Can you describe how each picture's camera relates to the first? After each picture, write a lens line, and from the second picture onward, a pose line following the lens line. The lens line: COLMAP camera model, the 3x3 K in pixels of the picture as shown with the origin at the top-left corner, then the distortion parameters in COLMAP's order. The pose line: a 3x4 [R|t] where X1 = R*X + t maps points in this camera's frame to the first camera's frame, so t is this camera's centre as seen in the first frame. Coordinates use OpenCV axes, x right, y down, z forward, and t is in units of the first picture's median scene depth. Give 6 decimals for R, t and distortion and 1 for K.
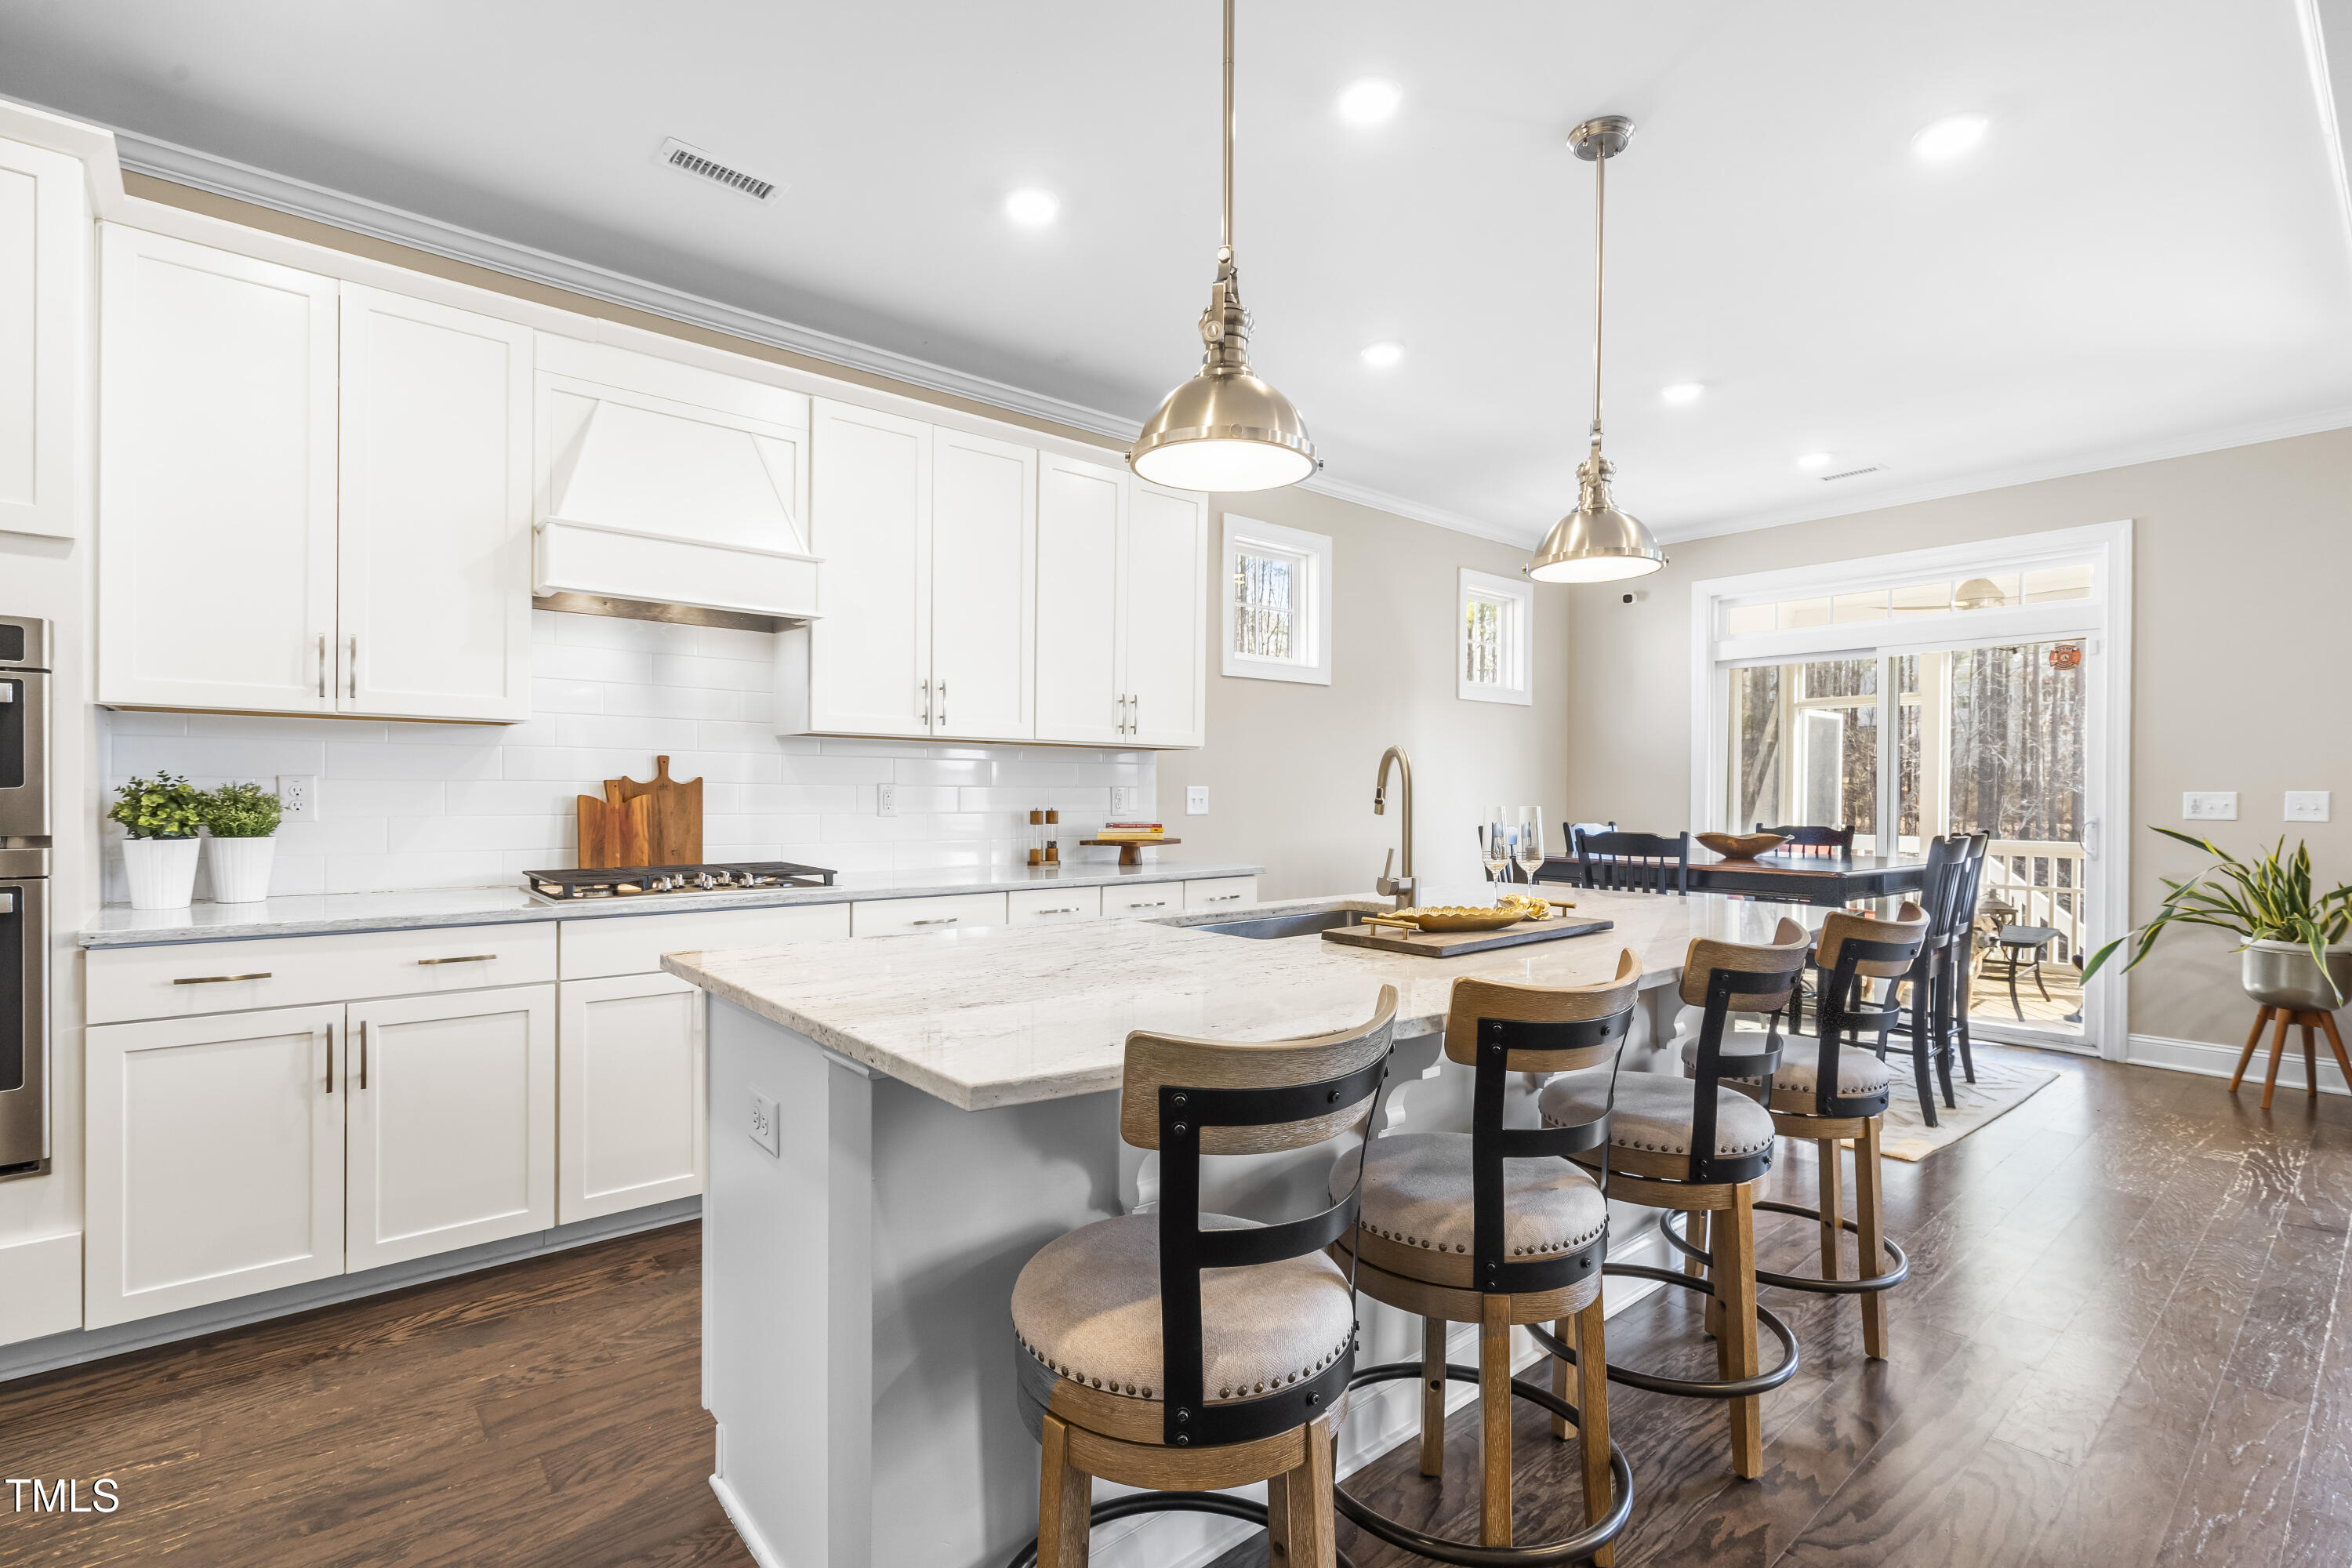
lens RADIAL K [[1058.0, 0, 1172.6], [0, 1058.0, 804.8], [0, 0, 1]] dist [-0.000649, 0.000248]
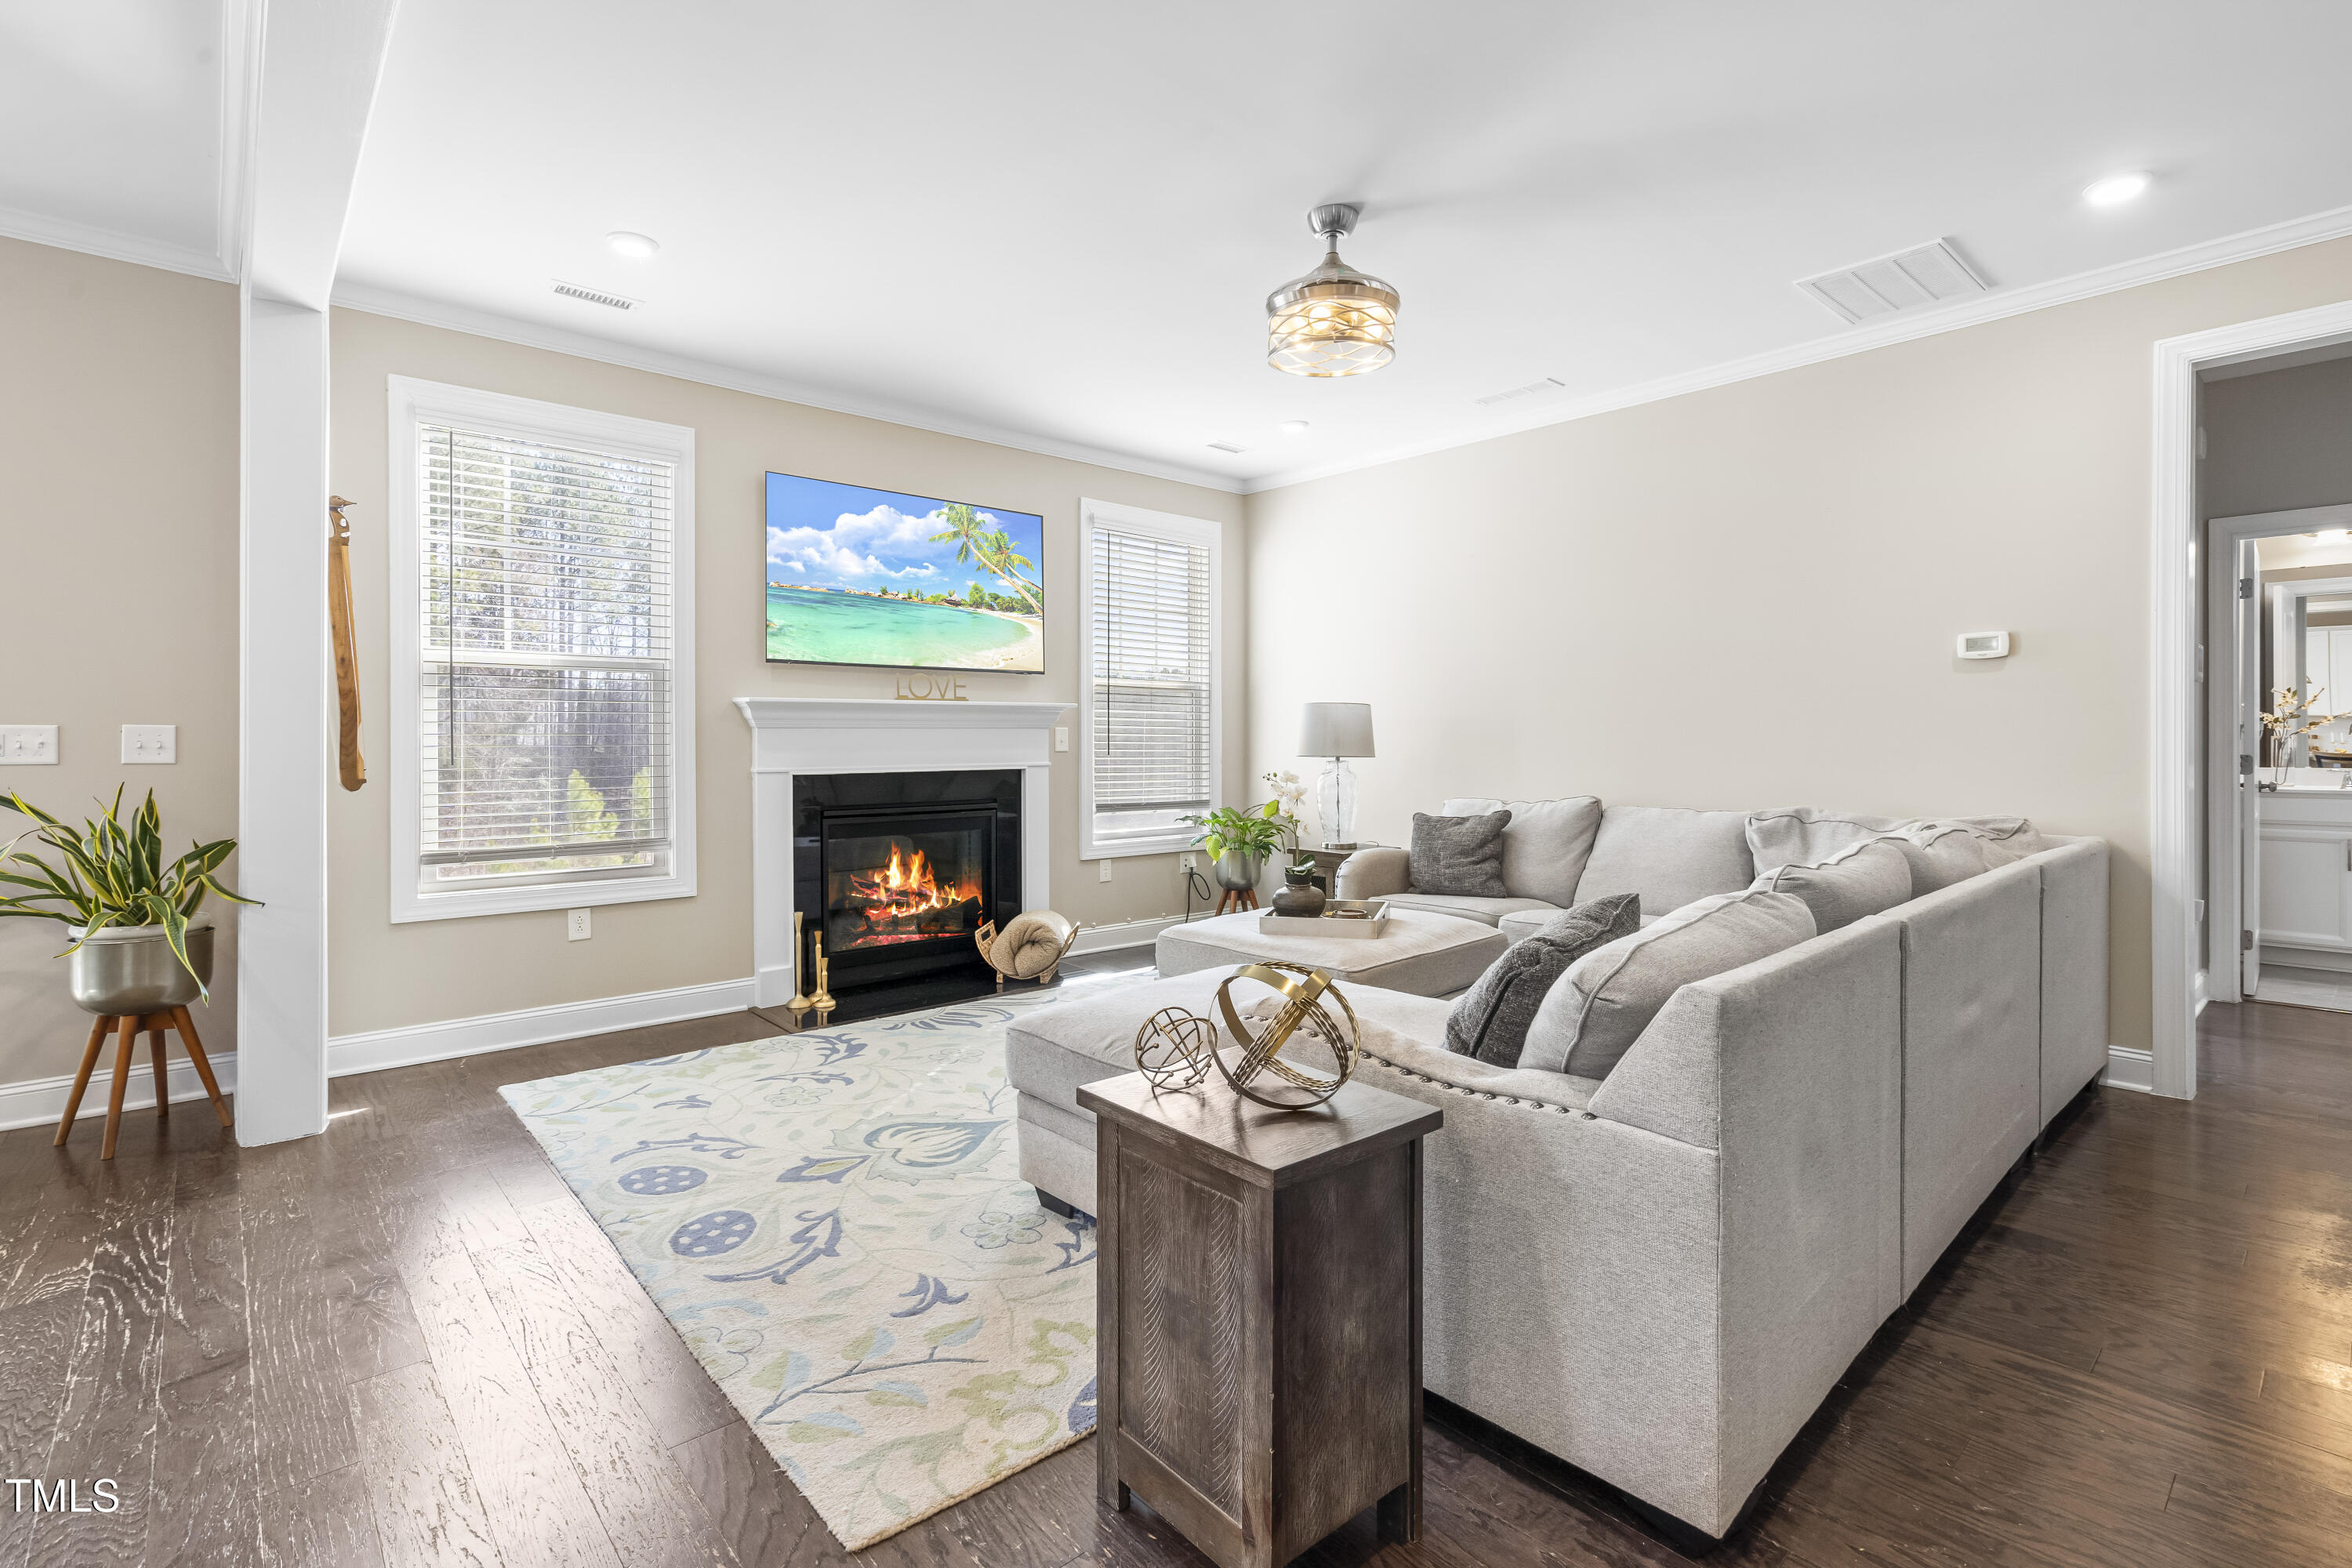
lens RADIAL K [[1081.9, 0, 1176.2], [0, 1081.9, 738.6], [0, 0, 1]] dist [-0.001436, 0.001116]
pose [[-0.032144, -0.007140, 0.999458, 0.275292], [0.011261, 0.999908, 0.007505, 0.000138], [-0.999420, 0.011496, -0.032060, 0.293995]]
